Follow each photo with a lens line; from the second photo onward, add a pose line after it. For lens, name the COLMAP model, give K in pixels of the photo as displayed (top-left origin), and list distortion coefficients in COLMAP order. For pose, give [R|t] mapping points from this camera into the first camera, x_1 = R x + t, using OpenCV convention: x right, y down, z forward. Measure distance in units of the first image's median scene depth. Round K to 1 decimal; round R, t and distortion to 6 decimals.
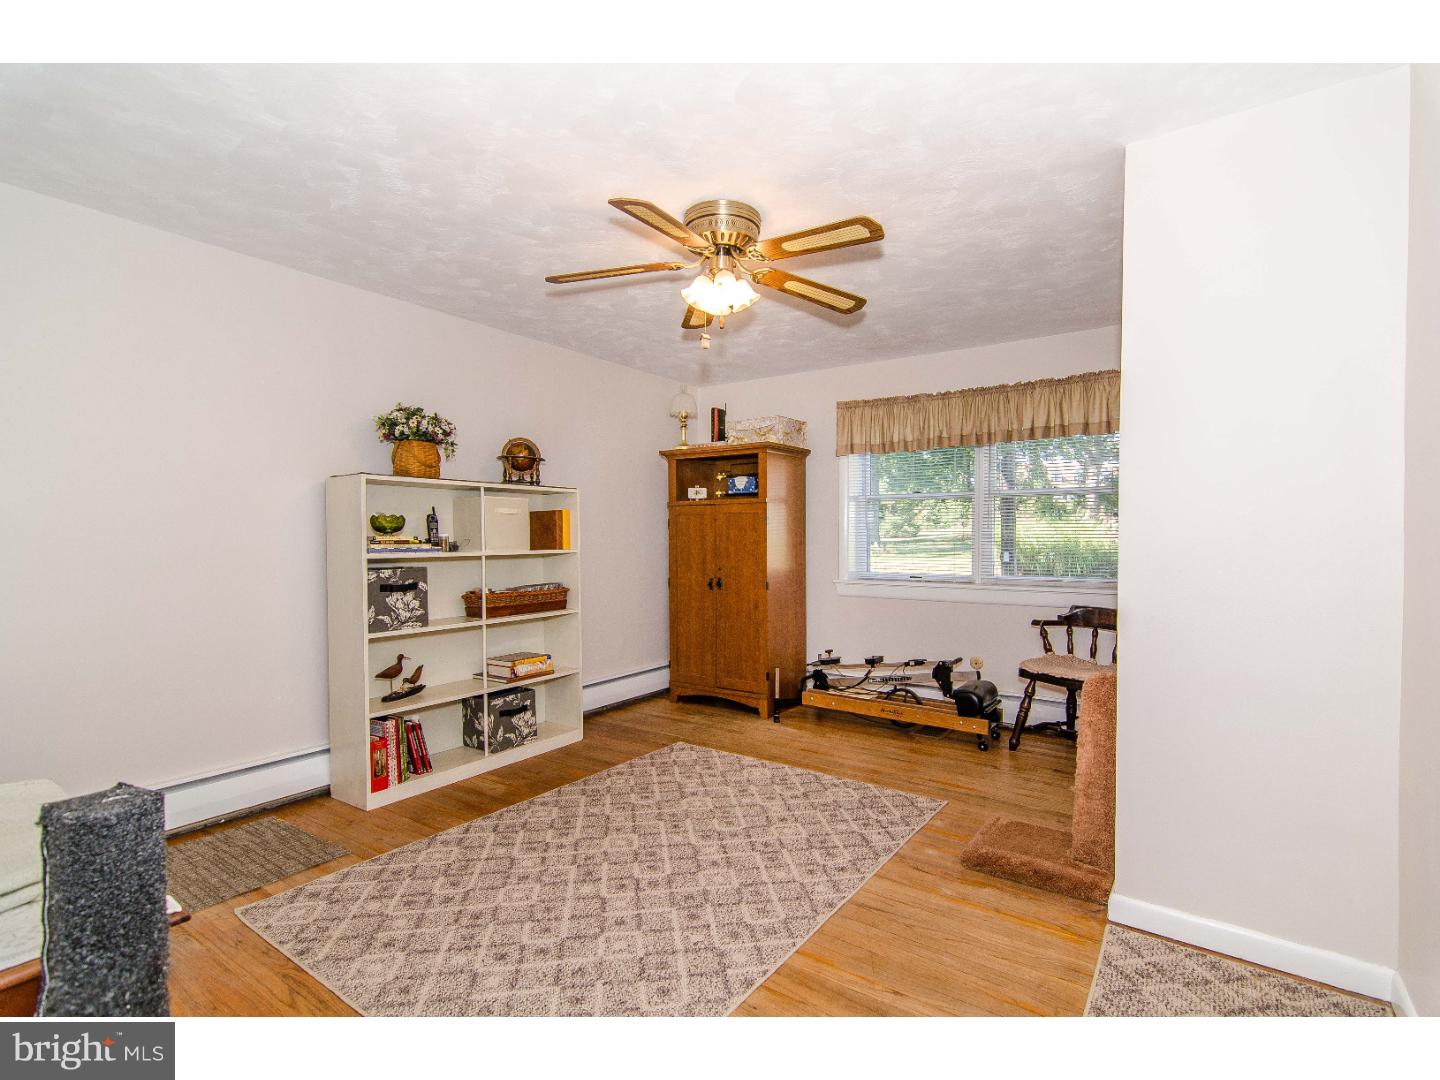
lens RADIAL K [[694.0, 0, 737.7], [0, 694.0, 545.2], [0, 0, 1]] dist [0.000448, 0.001070]
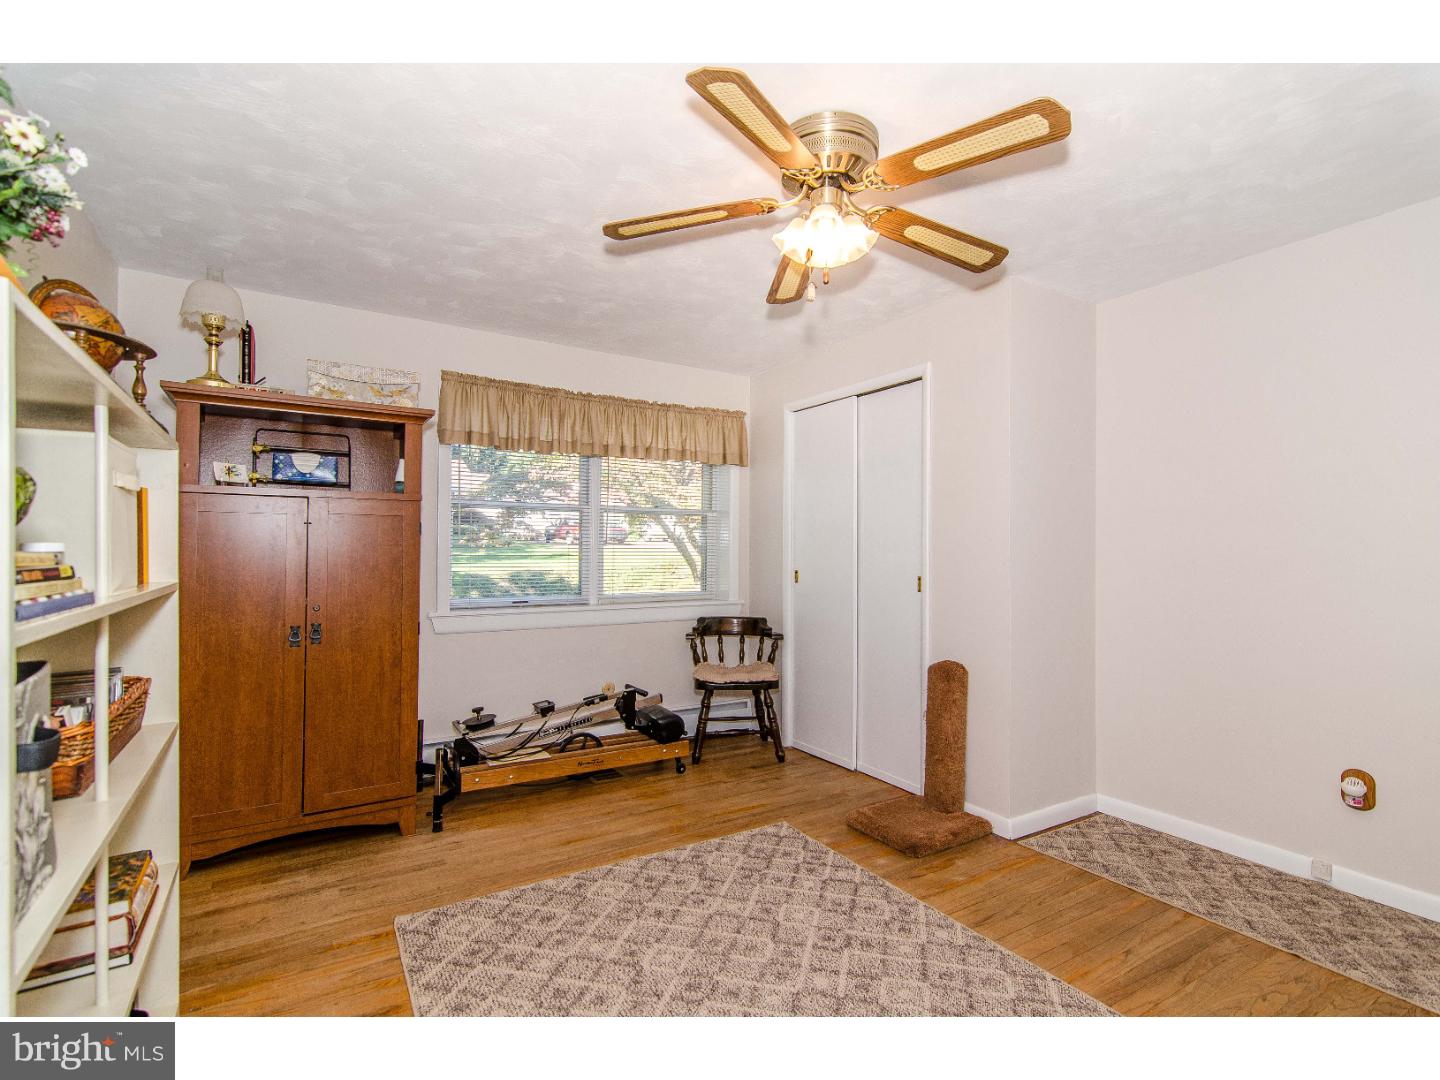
lens RADIAL K [[694.0, 0, 737.7], [0, 694.0, 545.2], [0, 0, 1]] dist [0.000448, 0.001070]
pose [[0.382116, 0.013279, 0.924019, -0.504936], [0.005550, 0.999846, -0.016664, -0.008066], [-0.924098, 0.011496, 0.381983, 0.528230]]
